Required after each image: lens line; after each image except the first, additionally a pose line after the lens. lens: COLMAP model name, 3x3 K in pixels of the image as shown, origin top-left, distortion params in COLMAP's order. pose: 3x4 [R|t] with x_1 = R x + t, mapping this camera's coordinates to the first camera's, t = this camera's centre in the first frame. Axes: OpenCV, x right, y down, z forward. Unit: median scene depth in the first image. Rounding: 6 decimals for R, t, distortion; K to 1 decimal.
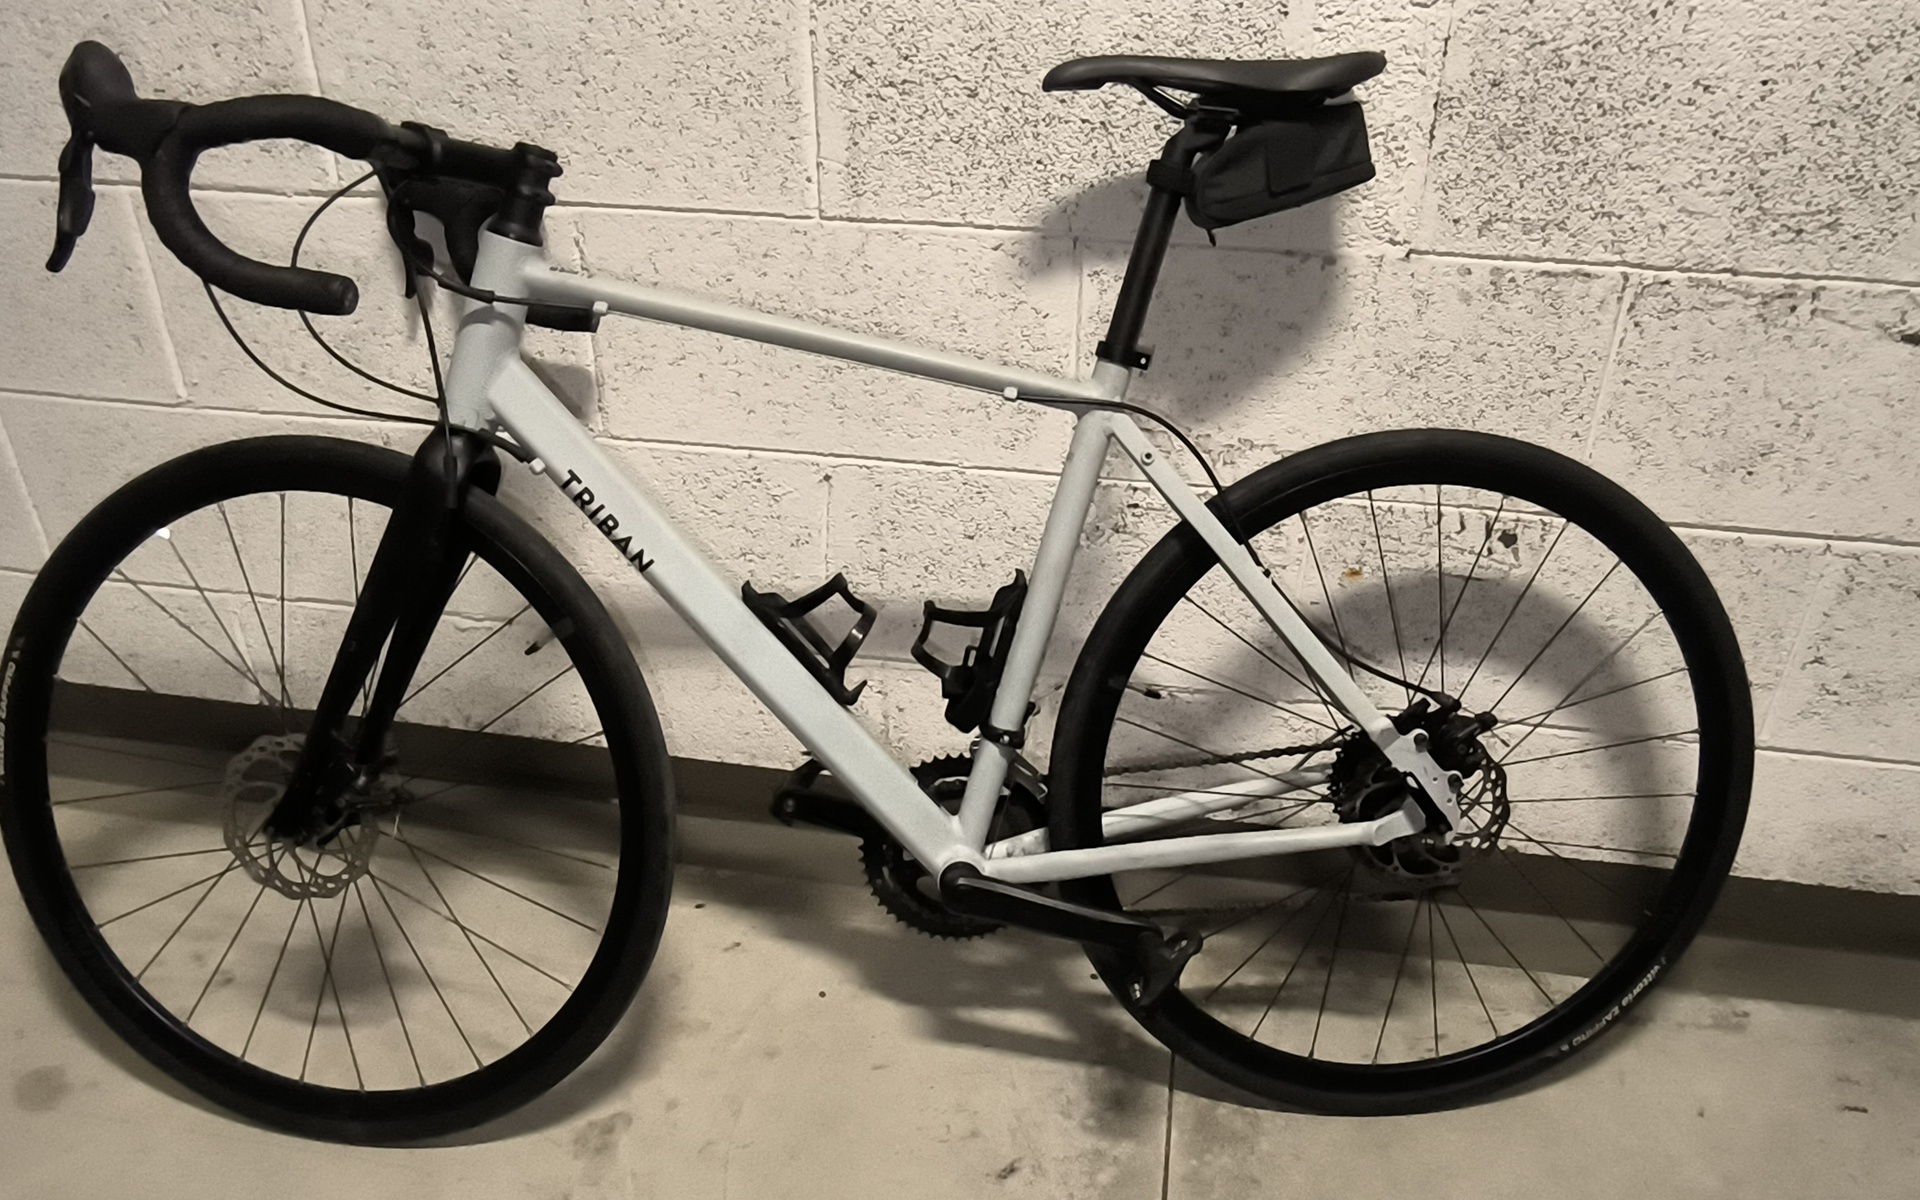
lens RADIAL K [[1366.4, 0, 940.3], [0, 1366.4, 595.4], [0, 0, 1]] dist [-0.059621, 0.051276]
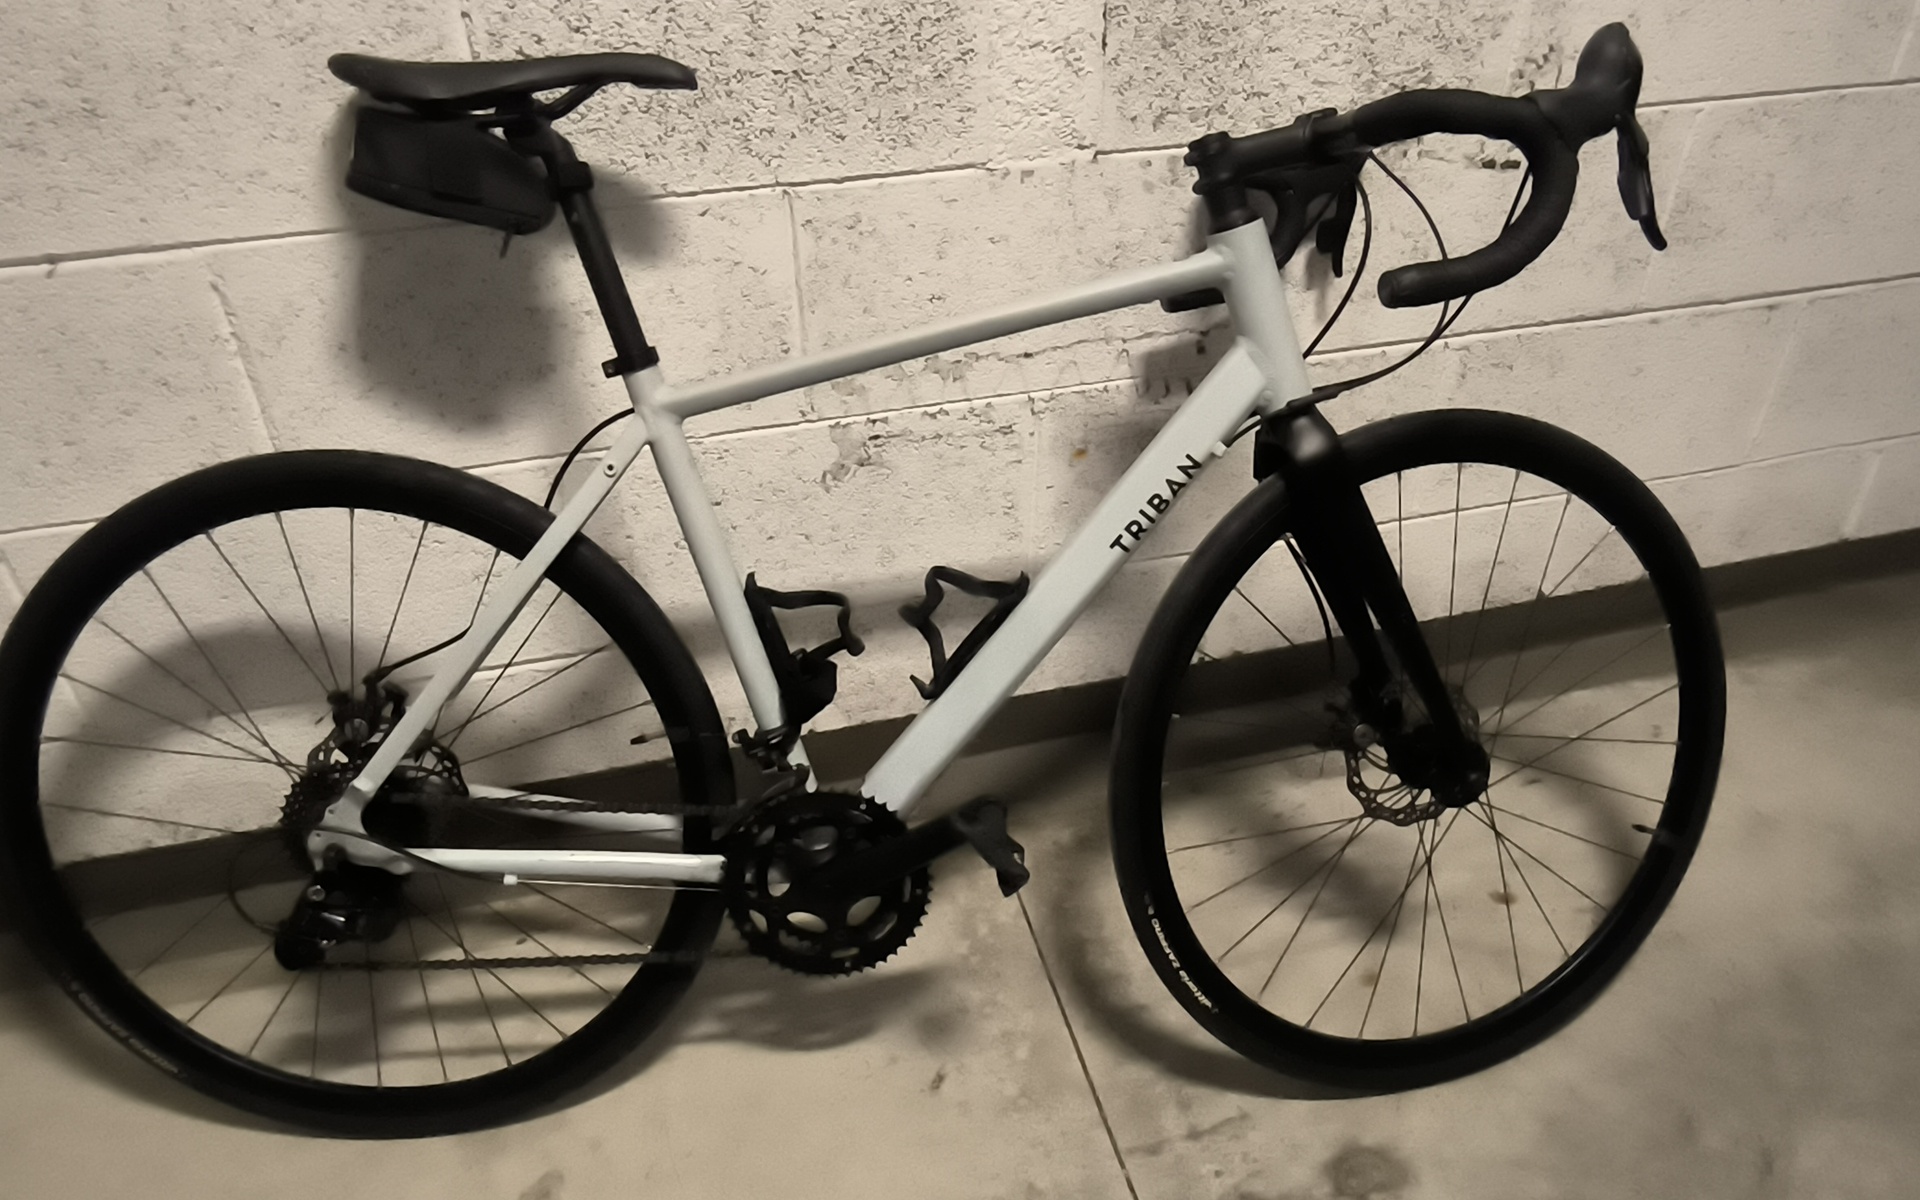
lens RADIAL K [[1366.4, 0, 971.3], [0, 1366.4, 611.5], [0, 0, 1]] dist [-0.059621, 0.051276]
pose [[0.906417, -0.266535, 0.327668, -0.188126], [0.226534, 0.961515, 0.155471, -0.095973], [-0.356497, -0.066694, 0.931913, 0.017138]]
